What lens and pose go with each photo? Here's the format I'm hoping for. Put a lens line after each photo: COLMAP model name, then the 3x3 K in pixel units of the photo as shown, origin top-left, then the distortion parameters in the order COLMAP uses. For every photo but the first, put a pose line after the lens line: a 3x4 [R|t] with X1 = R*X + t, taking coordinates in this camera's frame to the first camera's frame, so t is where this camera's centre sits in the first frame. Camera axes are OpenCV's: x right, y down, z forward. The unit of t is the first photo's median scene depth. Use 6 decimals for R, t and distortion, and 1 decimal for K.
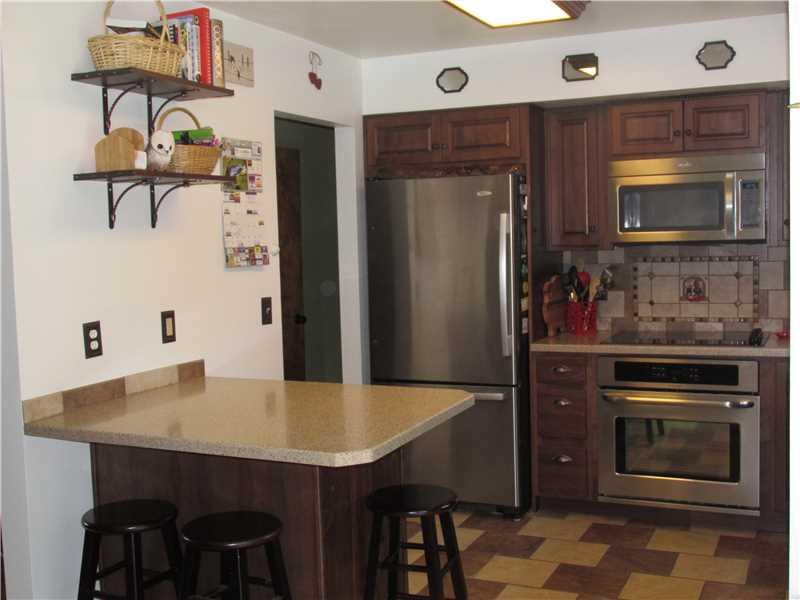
lens RADIAL K [[925.7, 0, 401.6], [0, 925.7, 298.3], [0, 0, 1]] dist [-0.031724, 0.000000]
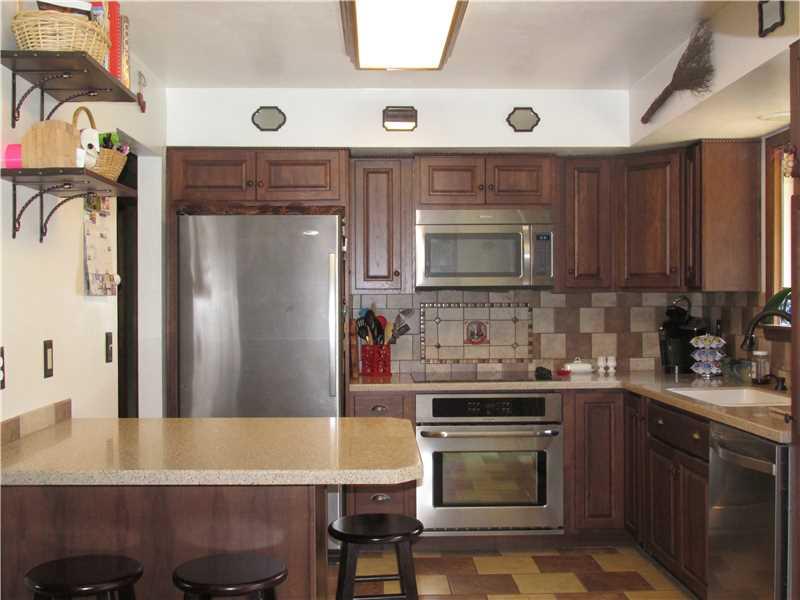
lens RADIAL K [[925.7, 0, 400.8], [0, 925.7, 301.3], [0, 0, 1]] dist [-0.031724, 0.000000]
pose [[0.899696, 0.022279, 0.435948, -0.260728], [0.010138, 0.997361, -0.071893, 0.033453], [-0.436399, 0.069102, 0.897096, 0.068323]]
